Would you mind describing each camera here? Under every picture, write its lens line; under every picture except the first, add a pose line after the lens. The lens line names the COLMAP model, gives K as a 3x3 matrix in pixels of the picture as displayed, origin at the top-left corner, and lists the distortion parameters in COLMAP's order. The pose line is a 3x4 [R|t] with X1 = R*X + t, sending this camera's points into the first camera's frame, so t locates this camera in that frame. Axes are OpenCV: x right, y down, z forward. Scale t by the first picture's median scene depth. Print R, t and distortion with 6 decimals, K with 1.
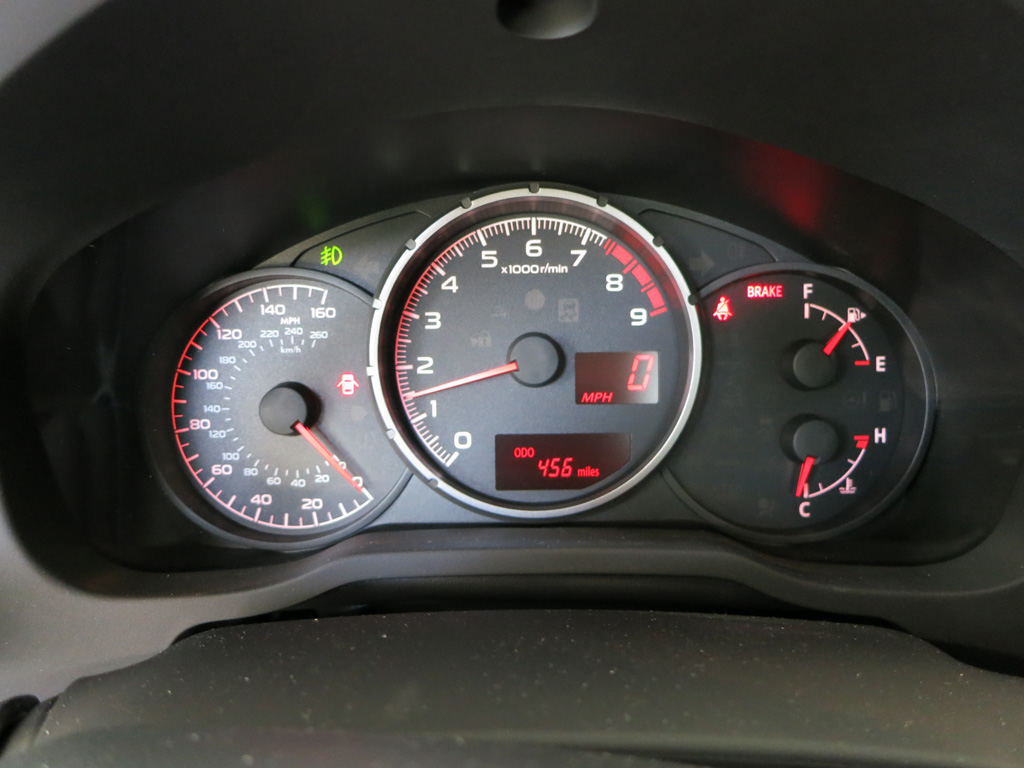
lens RADIAL K [[777.3, 0, 508.6], [0, 777.3, 355.2], [0, 0, 1]] dist [-0.011176, 0.003197]
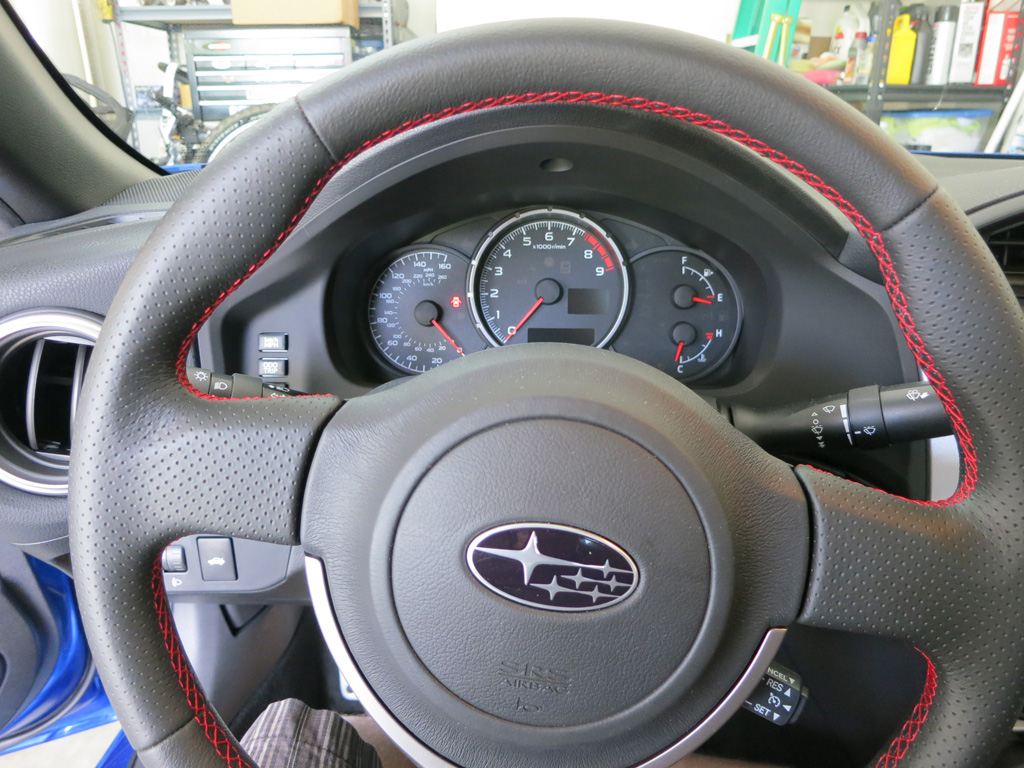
lens RADIAL K [[777.3, 0, 508.6], [0, 777.3, 355.2], [0, 0, 1]] dist [-0.011176, 0.003197]
pose [[0.999646, 0.021972, -0.015036, -0.035836], [-0.021207, 0.998559, 0.049289, 0.074039], [0.016097, -0.048953, 0.998671, -1.040106]]
